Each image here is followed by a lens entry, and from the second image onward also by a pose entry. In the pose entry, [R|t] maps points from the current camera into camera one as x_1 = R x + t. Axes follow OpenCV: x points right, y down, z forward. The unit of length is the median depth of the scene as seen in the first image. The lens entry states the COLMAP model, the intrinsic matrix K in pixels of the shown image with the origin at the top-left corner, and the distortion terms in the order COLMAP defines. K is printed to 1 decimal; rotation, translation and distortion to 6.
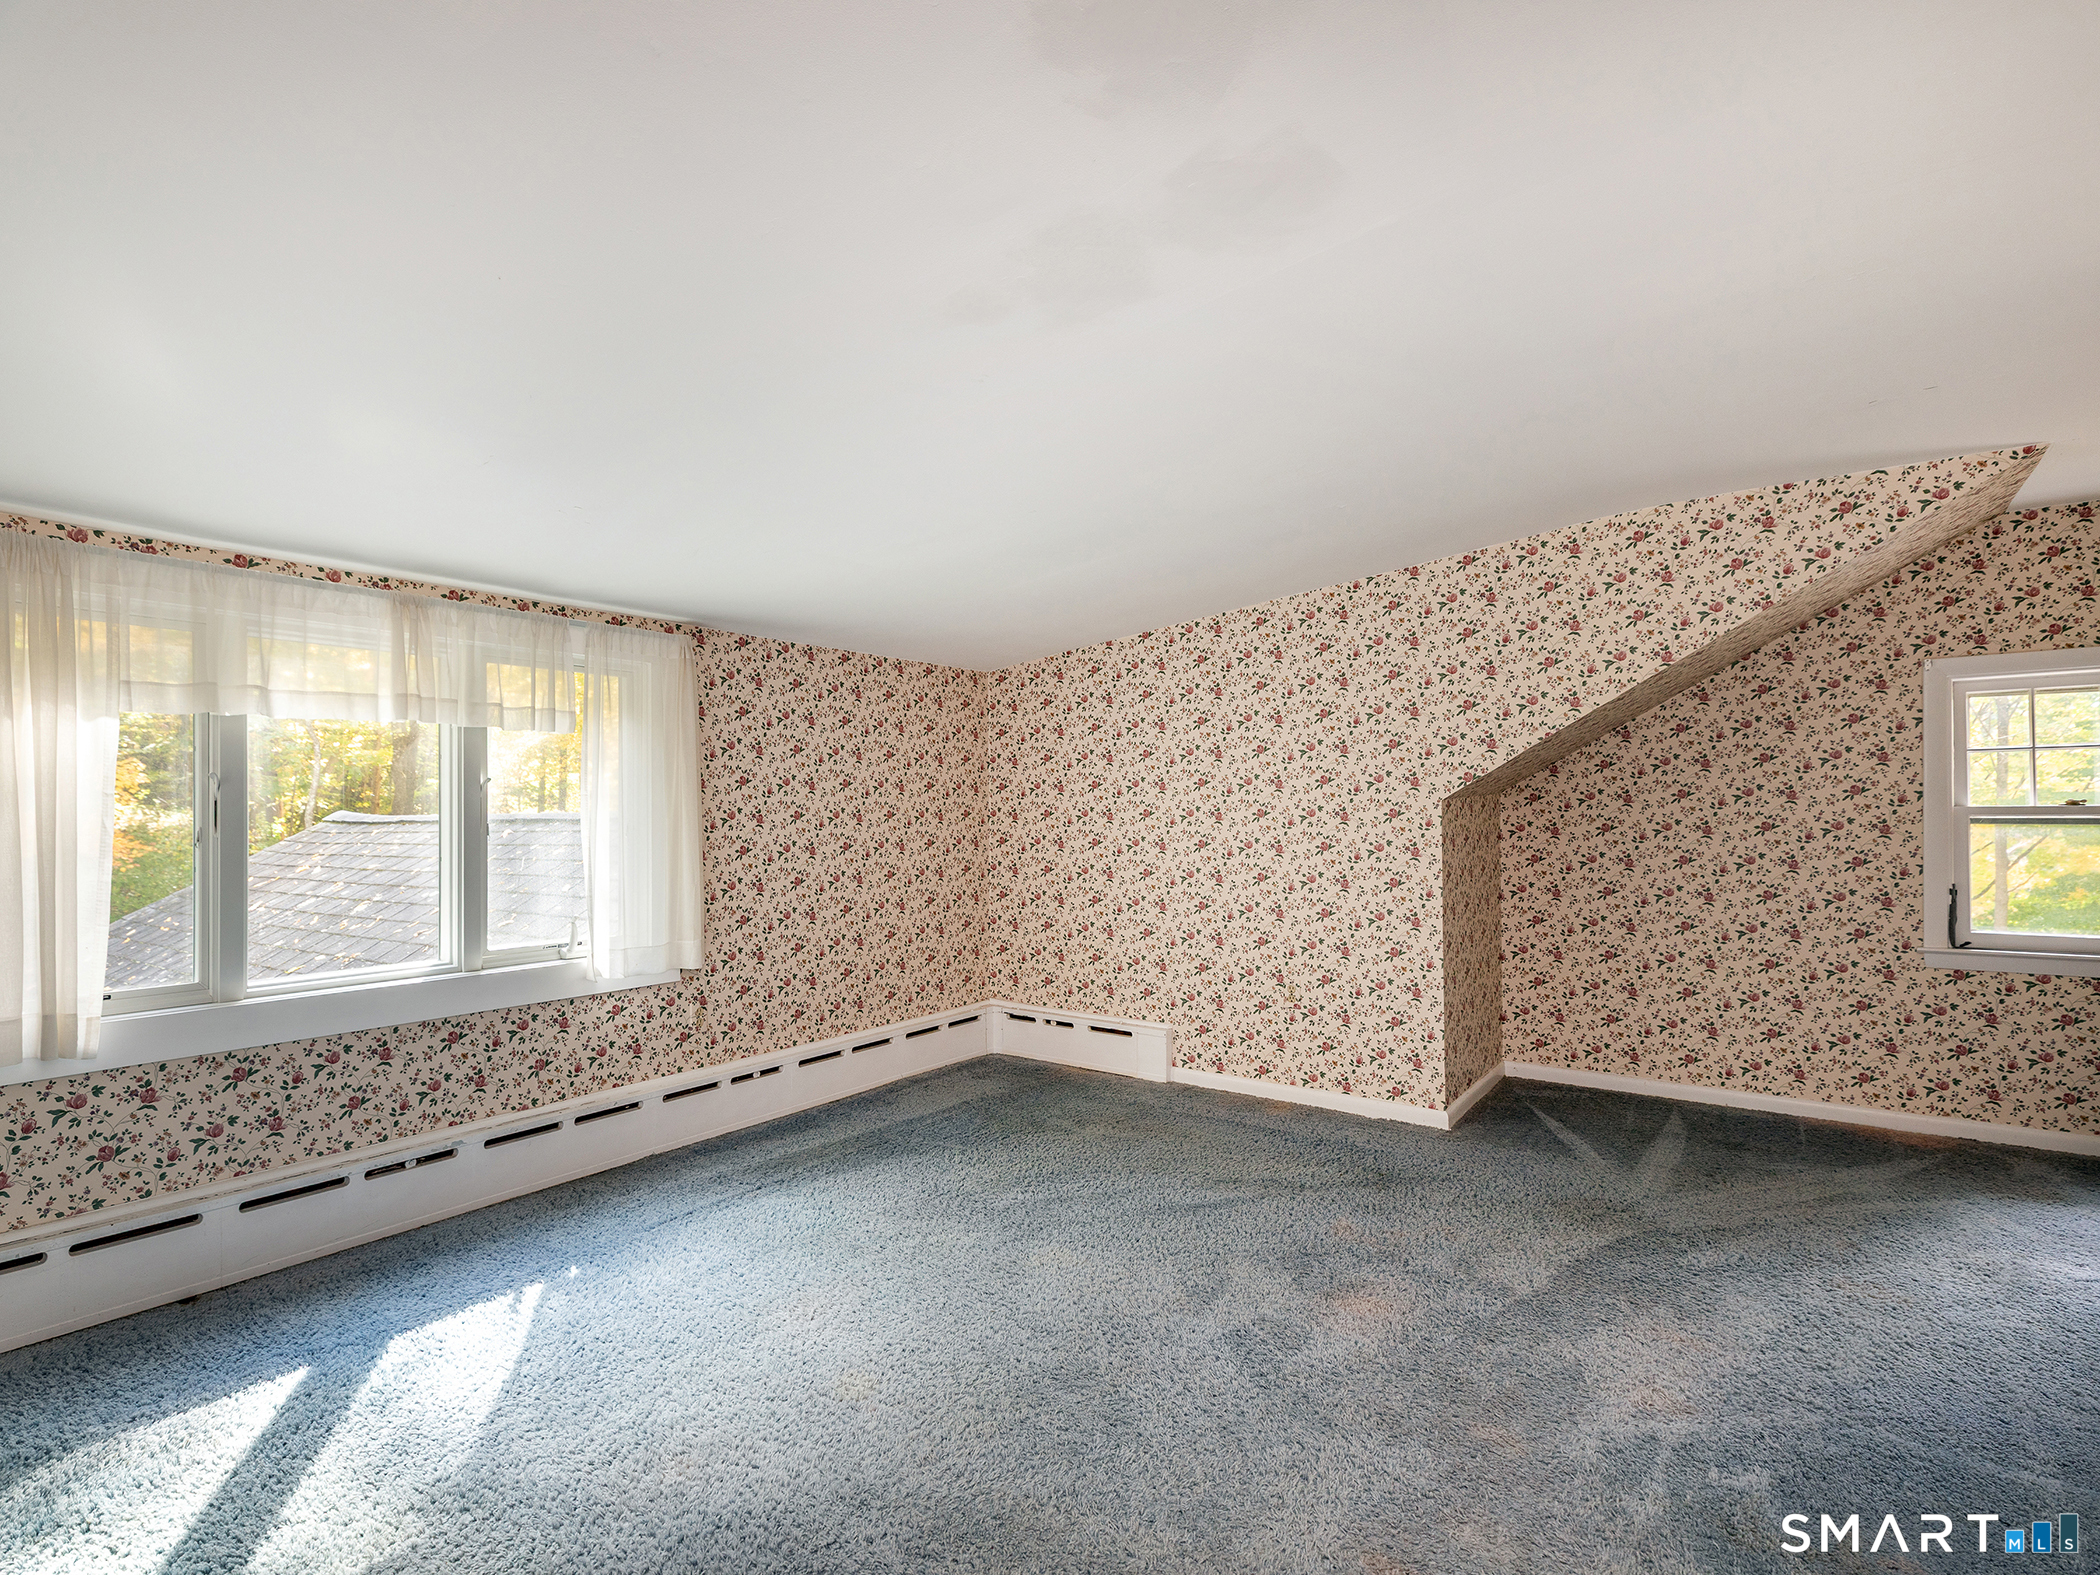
lens RADIAL K [[1015.4, 0, 1048.8], [0, 1015.4, 804.8], [0, 0, 1]] dist [0.003568, -0.000513]
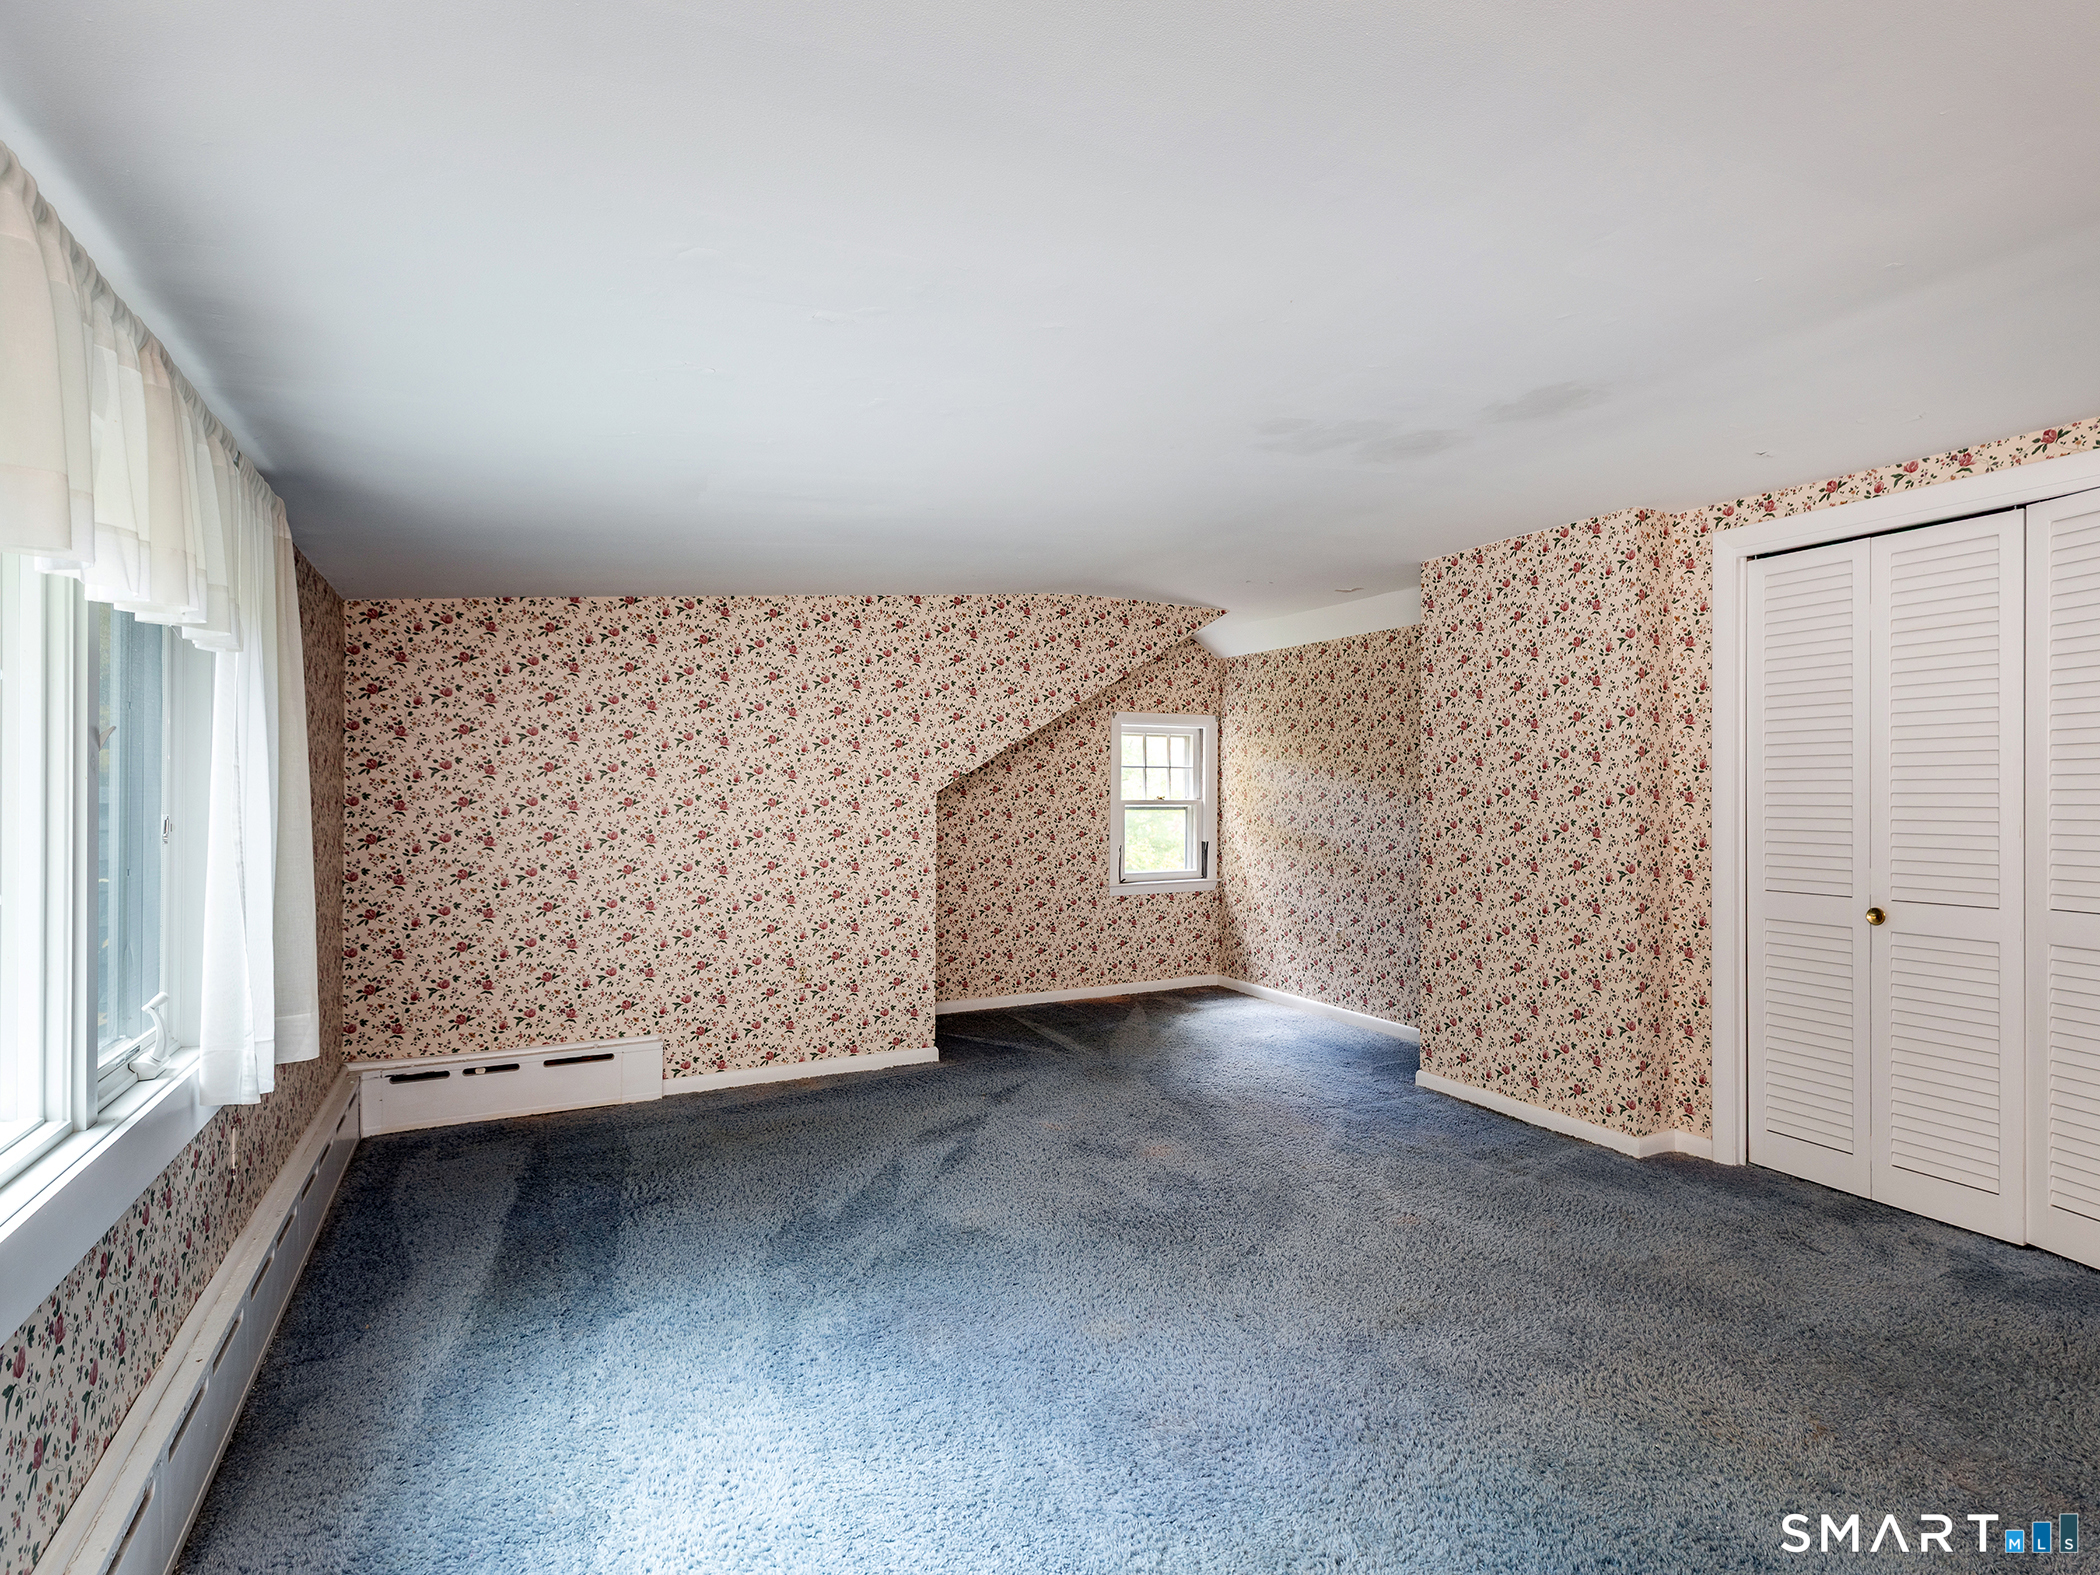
lens RADIAL K [[1029.0, 0, 1048.2], [0, 1029.0, 797.3], [0, 0, 1]] dist [0.020029, -0.000960]
pose [[0.436008, 0.007398, 0.899912, -0.649327], [-0.011962, 0.999926, -0.002425, 0.002598], [-0.899863, -0.009707, 0.436064, 0.329457]]
